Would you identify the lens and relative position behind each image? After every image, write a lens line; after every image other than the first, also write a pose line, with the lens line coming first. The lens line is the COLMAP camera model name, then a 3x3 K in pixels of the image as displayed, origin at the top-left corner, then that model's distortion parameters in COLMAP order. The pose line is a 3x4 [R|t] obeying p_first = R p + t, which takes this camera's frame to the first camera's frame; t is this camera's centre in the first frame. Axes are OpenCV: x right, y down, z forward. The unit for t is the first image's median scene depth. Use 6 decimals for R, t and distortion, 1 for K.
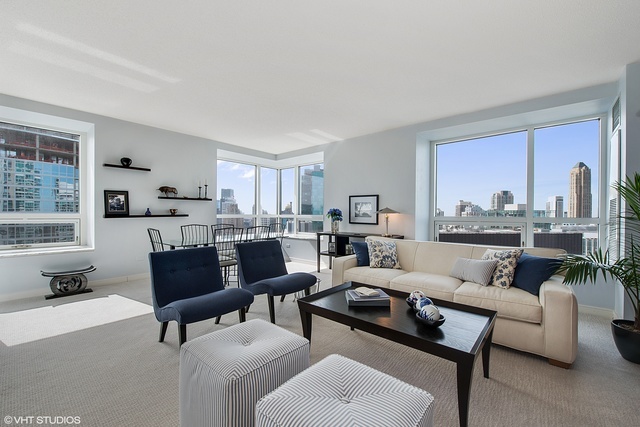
lens RADIAL K [[272.9, 0, 320.7], [0, 272.9, 219.6], [0, 0, 1]] dist [0.001365, 0.000029]
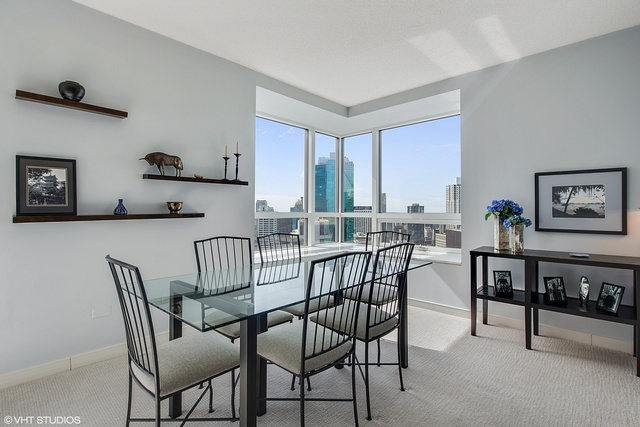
lens RADIAL K [[320.6, 0, 319.9], [0, 320.6, 207.8], [0, 0, 1]] dist [-0.005187, -0.000245]
pose [[0.999418, -0.002916, -0.034000, -0.270651], [0.001837, 0.999494, -0.031741, -0.010054], [0.034075, 0.031660, 0.998918, 0.458995]]
